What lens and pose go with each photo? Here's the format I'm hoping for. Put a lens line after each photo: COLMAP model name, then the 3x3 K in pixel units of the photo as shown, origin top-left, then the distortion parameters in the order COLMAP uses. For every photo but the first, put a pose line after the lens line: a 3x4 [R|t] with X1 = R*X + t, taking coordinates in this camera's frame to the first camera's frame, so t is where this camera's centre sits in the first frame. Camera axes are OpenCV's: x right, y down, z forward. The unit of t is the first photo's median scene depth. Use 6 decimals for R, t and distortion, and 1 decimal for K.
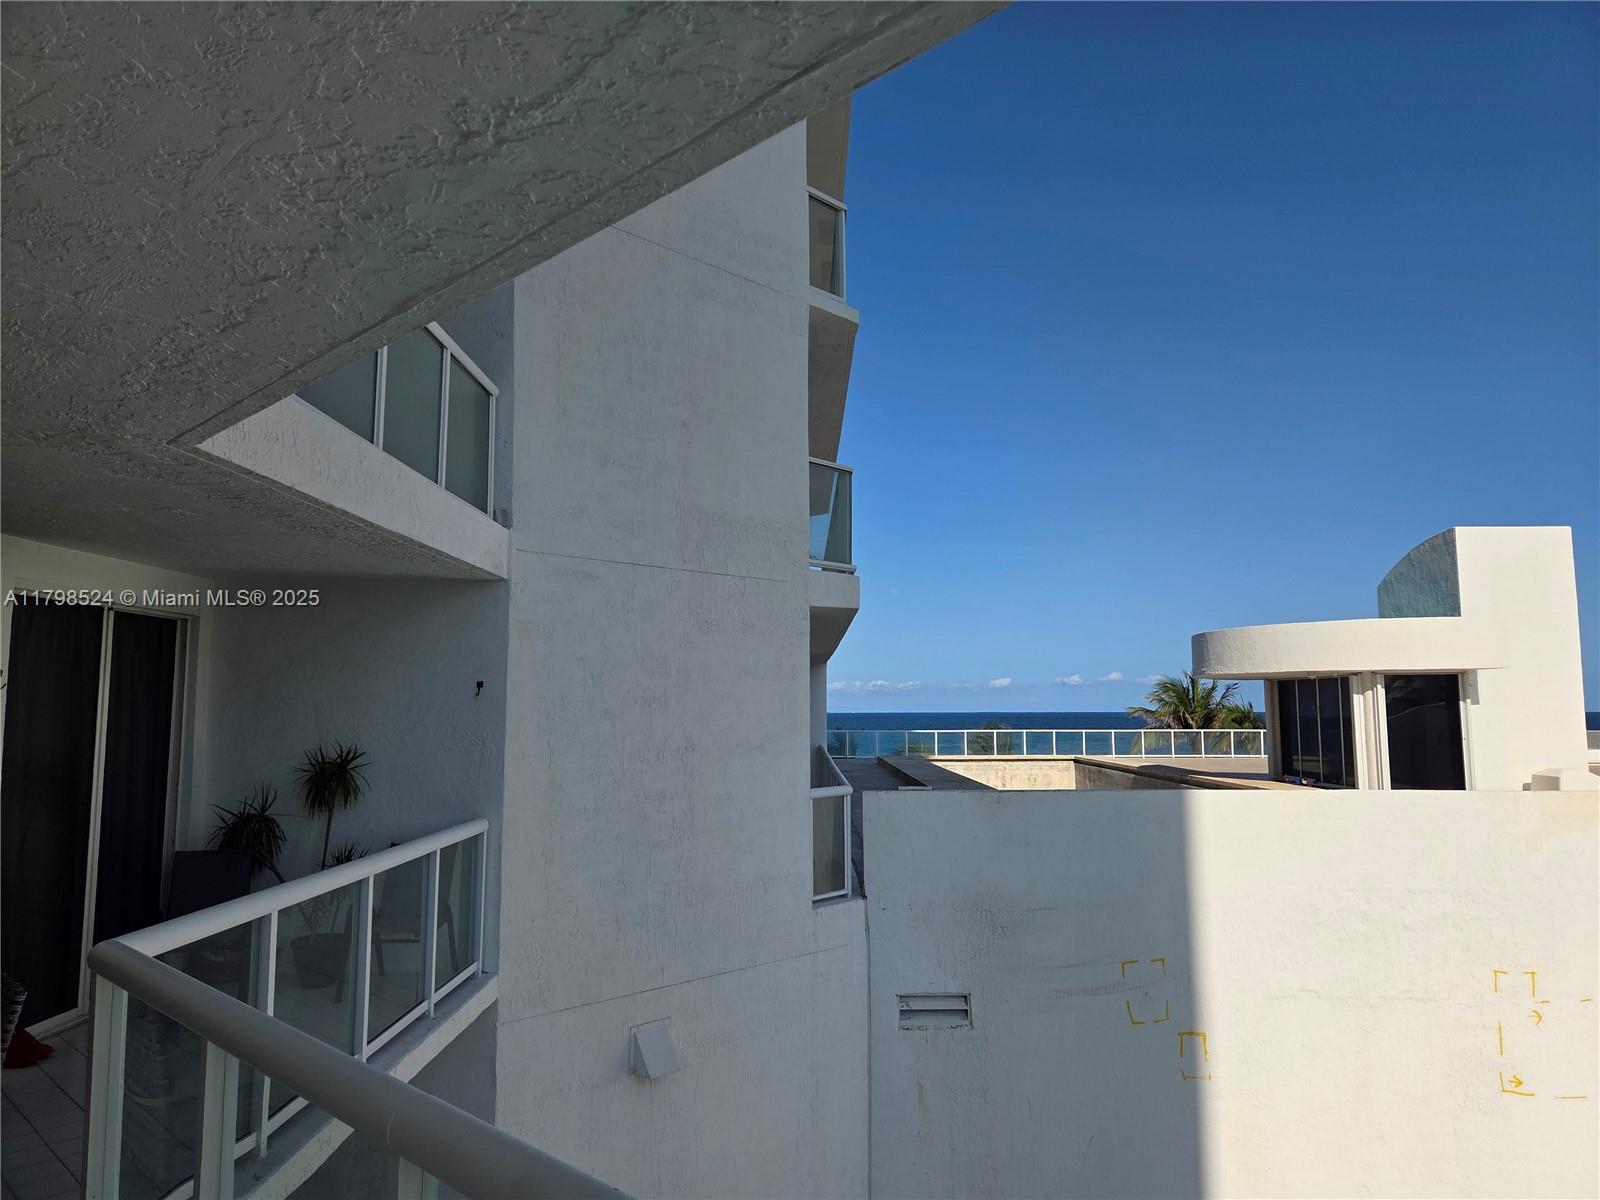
lens RADIAL K [[1045.2, 0, 800.0], [0, 1045.2, 600.0], [0, 0, 1]] dist [0.001171, -0.000723]
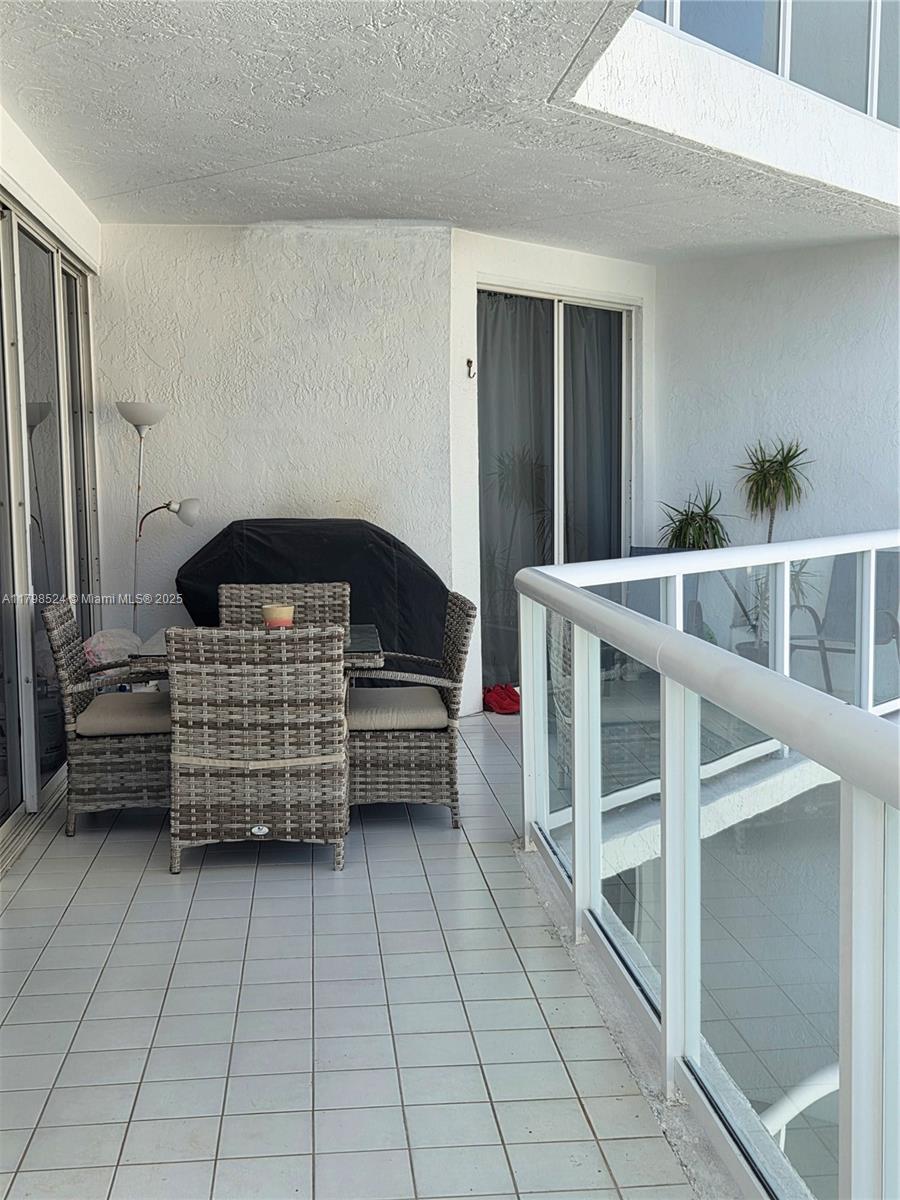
lens RADIAL K [[1376.8, 0, 450.0], [0, 1376.8, 600.0], [0, 0, 1]] dist [0.067005, 0.032665]
pose [[0.751908, 0.064643, -0.656091, 0.155800], [0.065758, 0.982865, 0.172201, 0.054878], [0.655980, -0.172623, 0.734773, -0.102849]]
